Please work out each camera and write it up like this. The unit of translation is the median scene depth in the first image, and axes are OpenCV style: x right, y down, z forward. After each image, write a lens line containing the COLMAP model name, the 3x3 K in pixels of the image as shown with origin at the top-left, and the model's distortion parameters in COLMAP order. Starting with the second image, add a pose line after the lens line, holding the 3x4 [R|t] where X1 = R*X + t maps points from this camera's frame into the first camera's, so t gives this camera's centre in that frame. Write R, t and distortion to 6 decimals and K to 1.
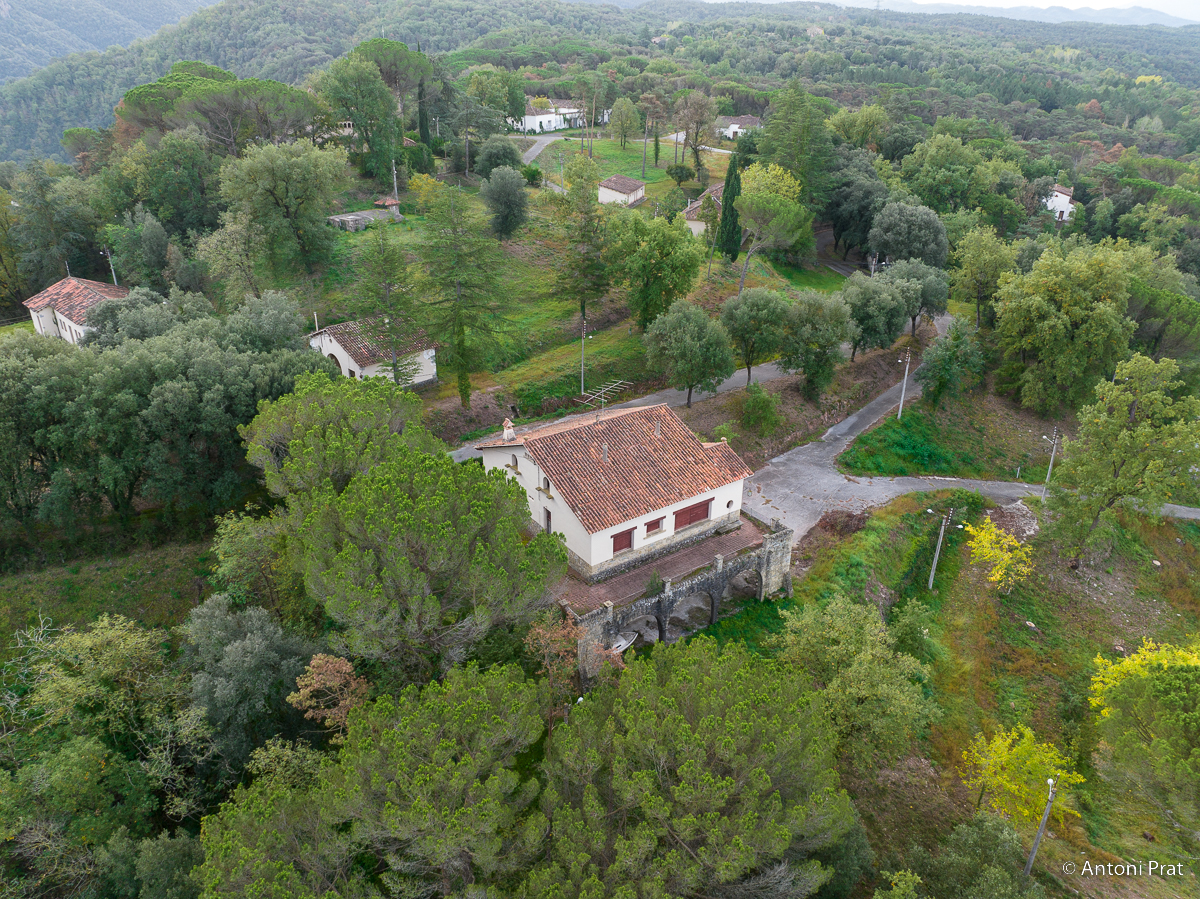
lens RADIAL K [[847.0, 0, 597.6], [0, 847.0, 445.0], [0, 0, 1]] dist [-0.049736, 0.021211]
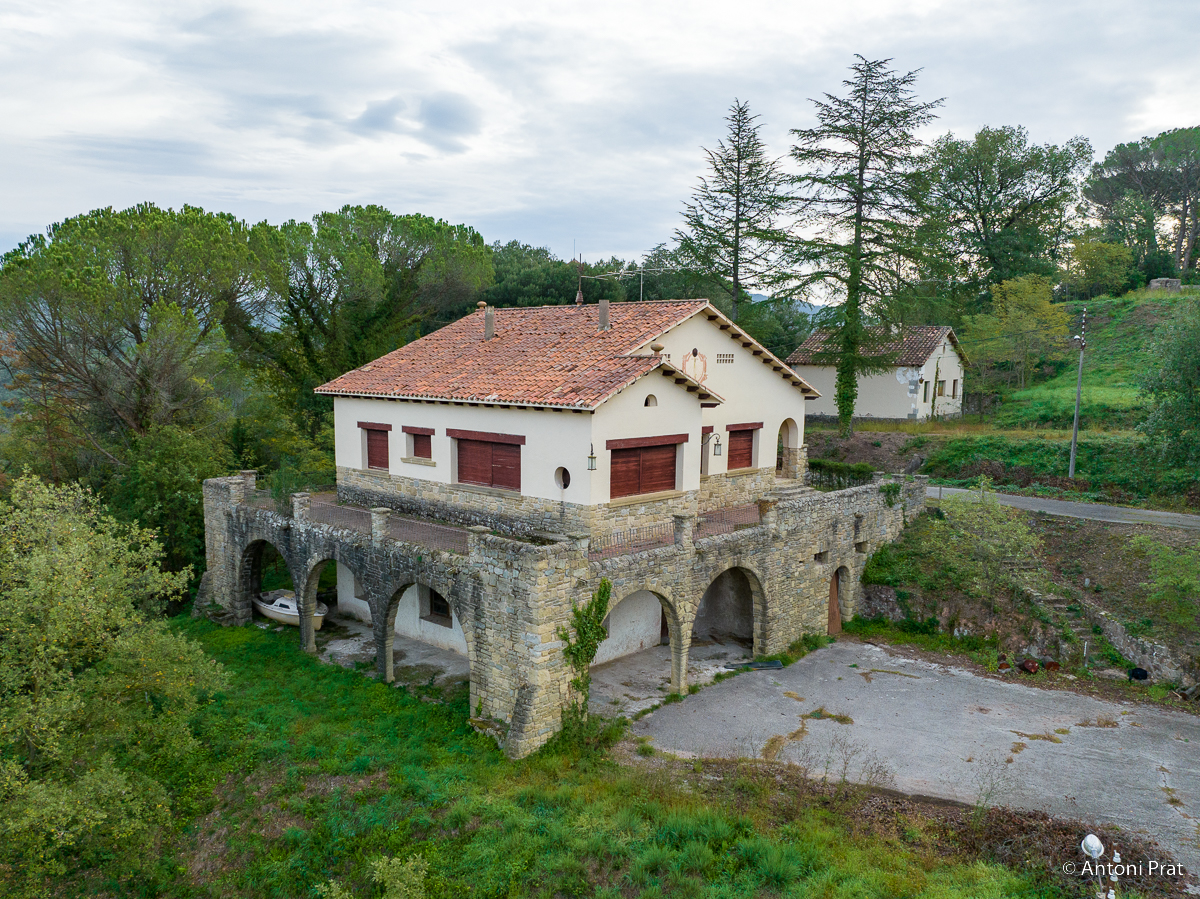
lens RADIAL K [[971.0, 0, 574.9], [0, 971.0, 508.3], [0, 0, 1]] dist [-0.026482, -0.013189]
pose [[0.184505, 0.152210, -0.970974, 0.641419], [-0.424918, 0.903185, 0.060840, 0.055183], [0.886229, 0.401359, 0.231319, 0.943798]]
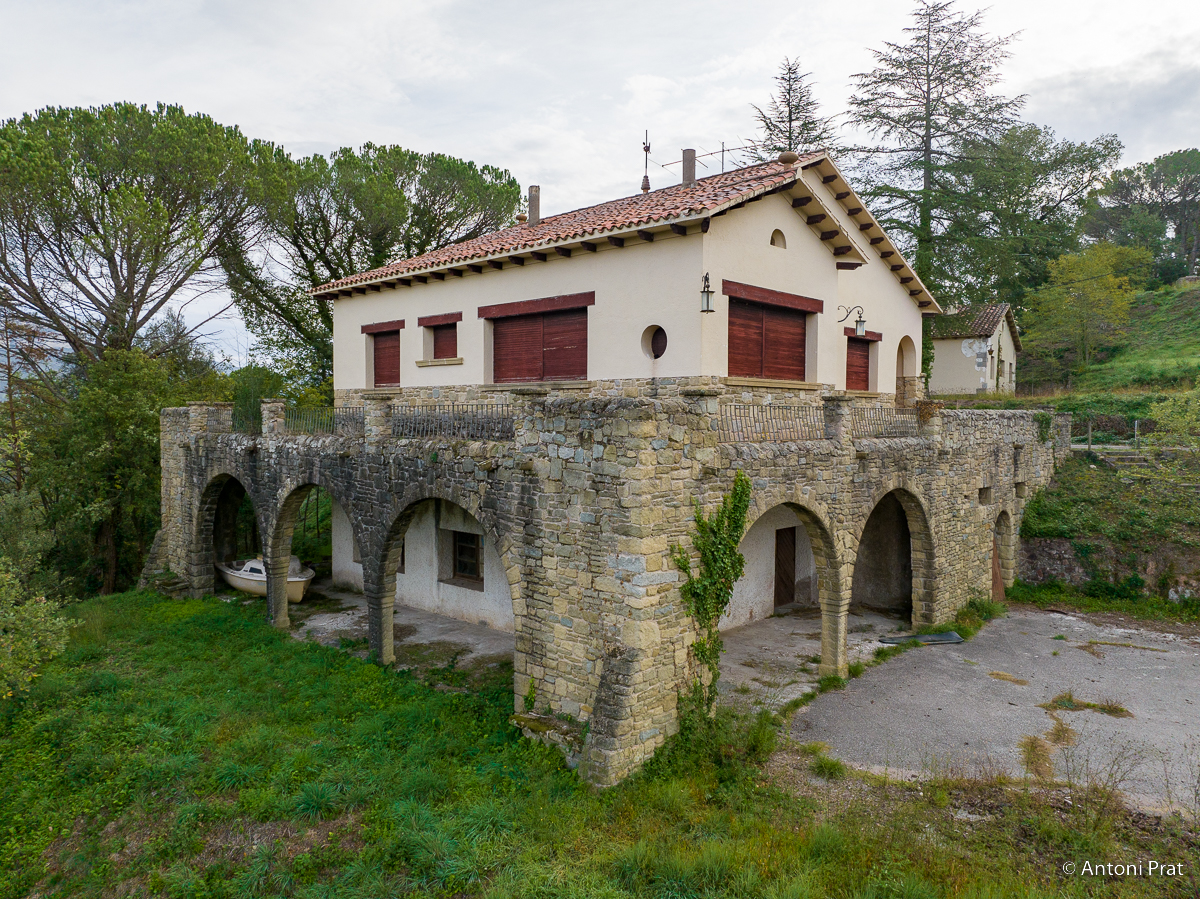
lens RADIAL K [[847.0, 0, 597.0], [0, 847.0, 448.9], [0, 0, 1]] dist [-0.049736, 0.021211]
pose [[0.195705, 0.033345, -0.980096, 0.436082], [-0.419124, 0.906390, -0.052853, 0.128773], [0.886586, 0.421125, 0.191361, 0.989549]]
